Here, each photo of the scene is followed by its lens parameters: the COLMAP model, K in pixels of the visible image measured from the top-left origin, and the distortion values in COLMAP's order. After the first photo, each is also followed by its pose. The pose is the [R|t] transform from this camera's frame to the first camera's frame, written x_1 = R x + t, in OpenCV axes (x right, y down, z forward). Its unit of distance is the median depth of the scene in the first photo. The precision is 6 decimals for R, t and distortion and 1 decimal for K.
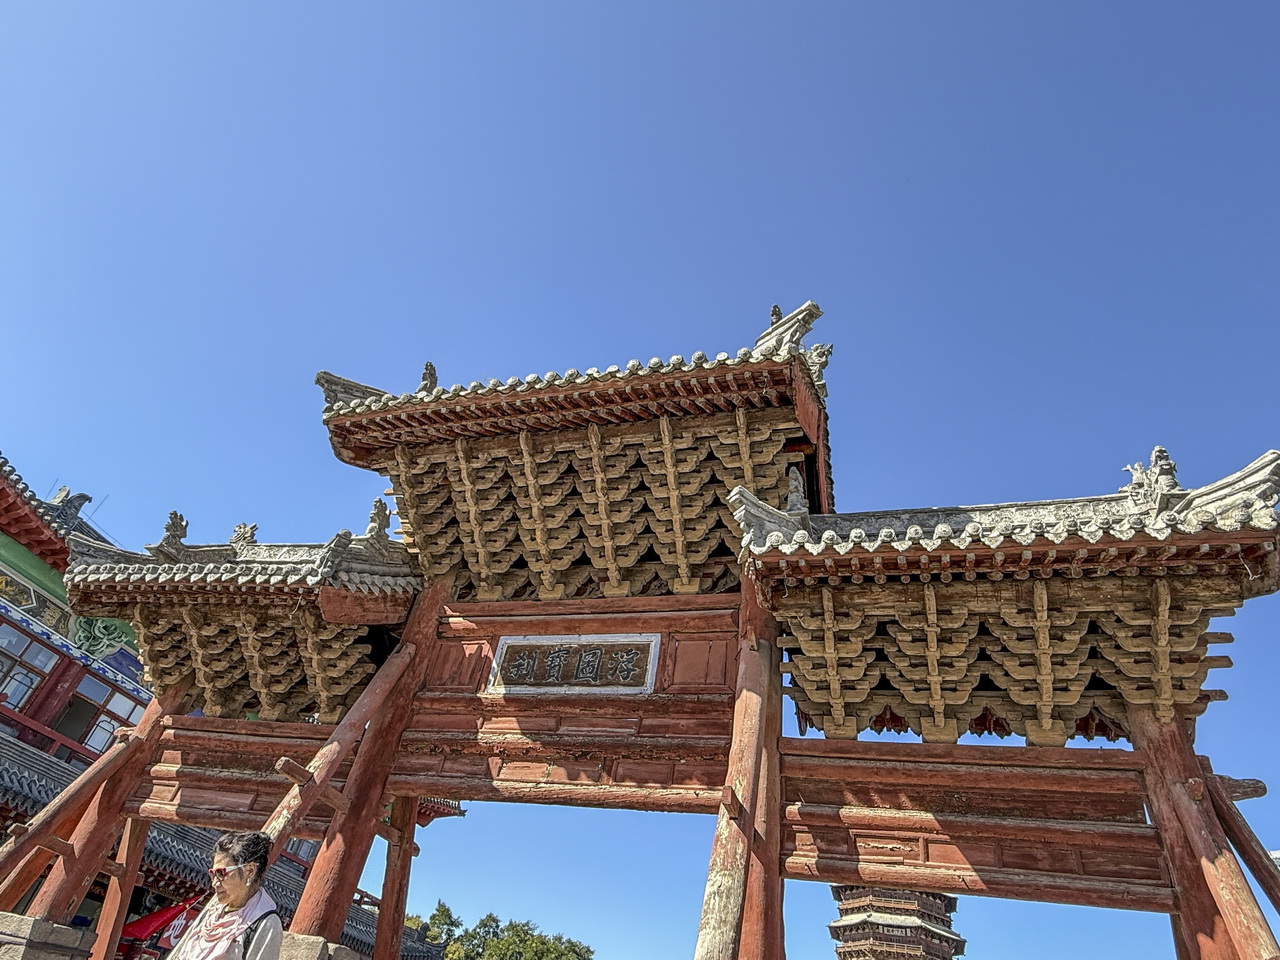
lens RADIAL K [[755.4, 0, 631.6], [0, 755.4, 480.2], [0, 0, 1]] dist [-0.002999, 0.001654]
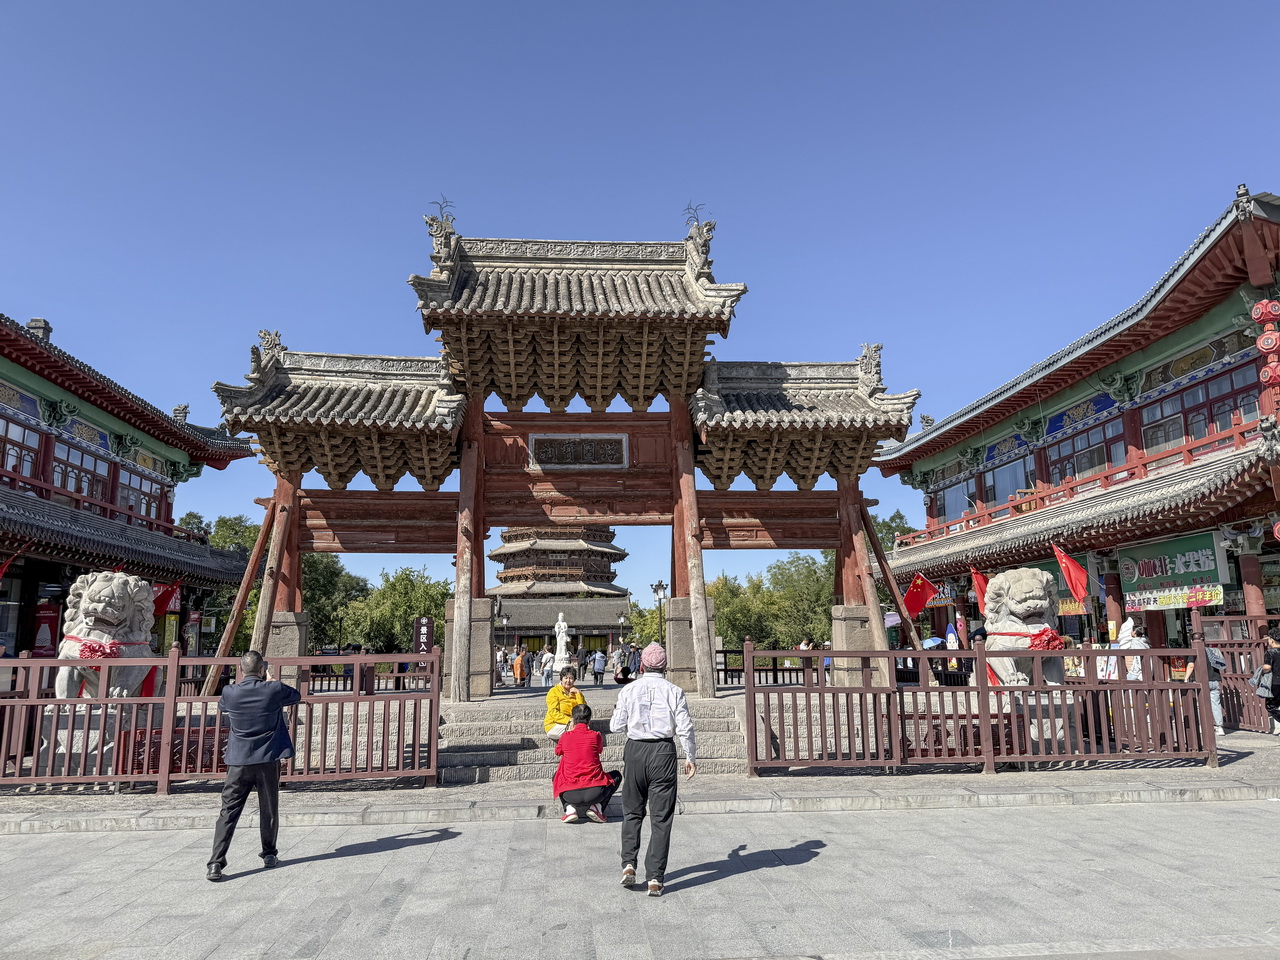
lens RADIAL K [[870.3, 0, 644.6], [0, 870.3, 485.6], [0, 0, 1]] dist [0.117544, -0.145237]
pose [[0.915959, -0.098926, 0.388888, -0.735938], [-0.118974, 0.858607, 0.498637, -0.724441], [-0.383230, -0.502998, 0.774679, -0.692371]]
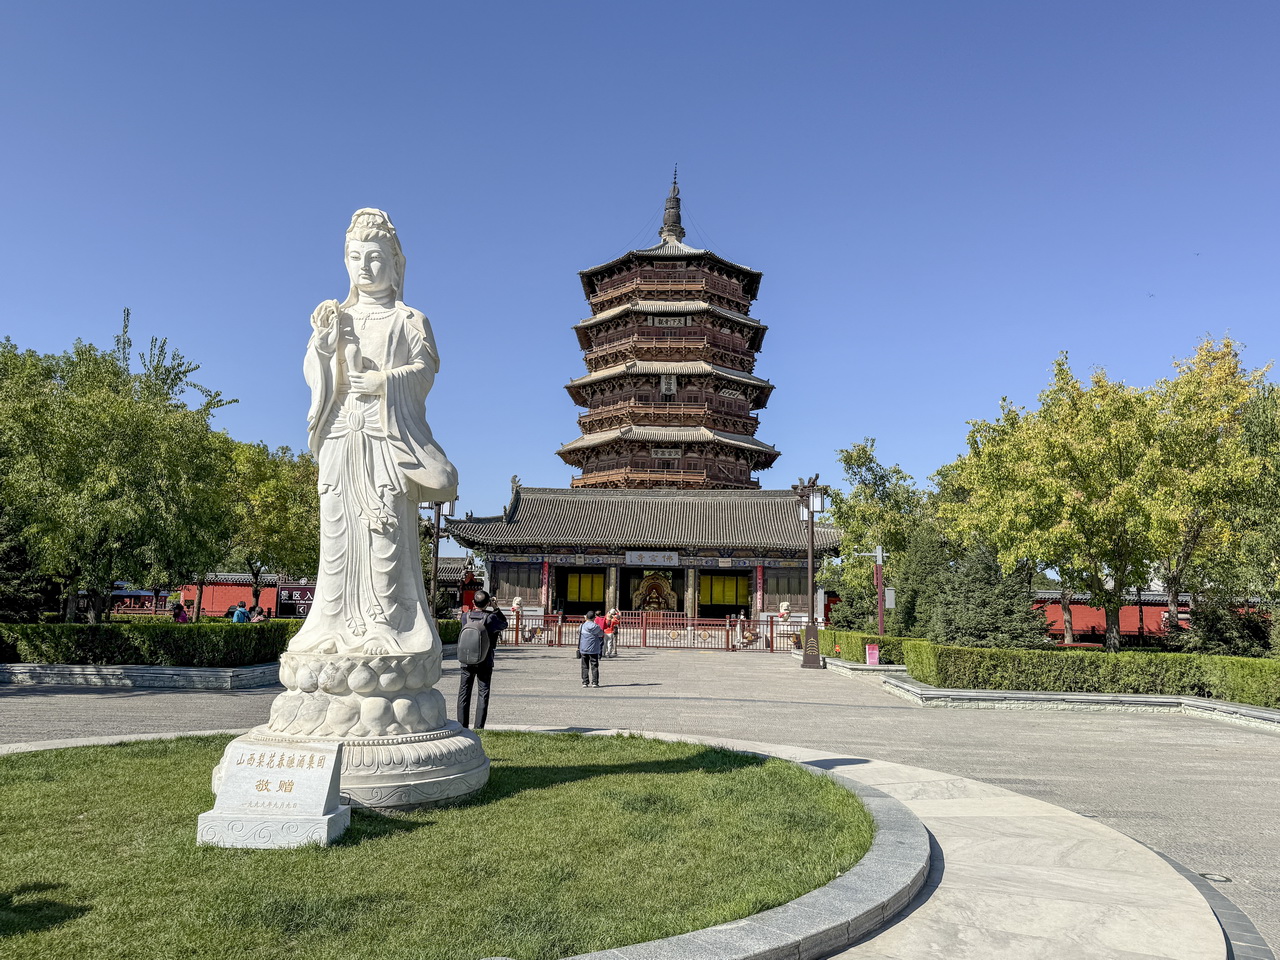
lens RADIAL K [[1022.8, 0, 642.7], [0, 1022.8, 530.1], [0, 0, 1]] dist [0.003587, -0.001330]
pose [[0.961282, -0.122661, 0.246763, 2.087484], [-0.054025, 0.794207, 0.605241, 5.190836], [-0.270220, -0.595139, 0.756830, 5.520179]]
